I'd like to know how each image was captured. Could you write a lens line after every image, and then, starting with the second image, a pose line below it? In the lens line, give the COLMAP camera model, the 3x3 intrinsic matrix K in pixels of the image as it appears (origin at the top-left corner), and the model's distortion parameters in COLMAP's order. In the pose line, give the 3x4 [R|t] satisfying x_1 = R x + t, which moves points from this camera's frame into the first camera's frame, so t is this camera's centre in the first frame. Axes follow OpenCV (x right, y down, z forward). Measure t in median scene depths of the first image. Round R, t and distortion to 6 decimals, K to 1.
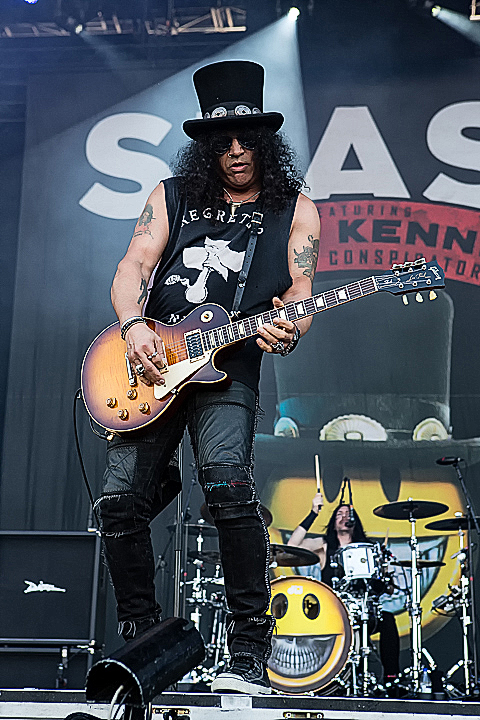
lens RADIAL K [[1239.6, 0, 240.4], [0, 1239.6, 392.6], [0, 0, 1]] dist [0.266089, -0.342196]
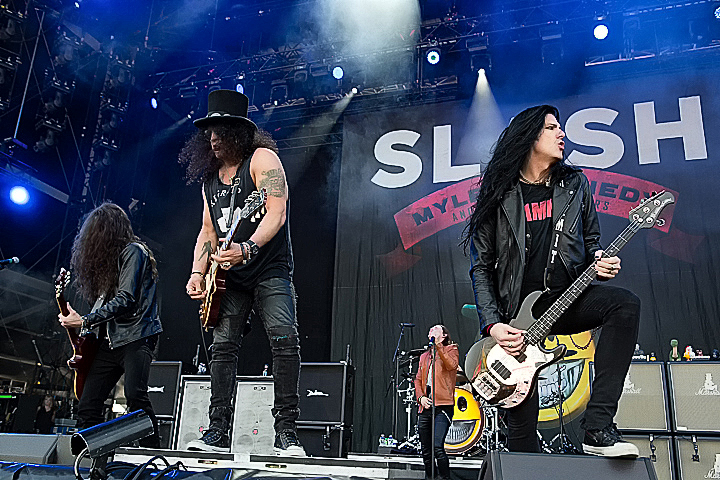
lens RADIAL K [[697.3, 0, 360.0], [0, 697.3, 240.0], [0, 0, 1]] dist [-0.014248, 0.023989]
pose [[0.973774, -0.056501, -0.220392, 0.143508], [0.043121, 0.996949, -0.065061, 0.000539], [0.223396, 0.053851, 0.973239, 0.010231]]
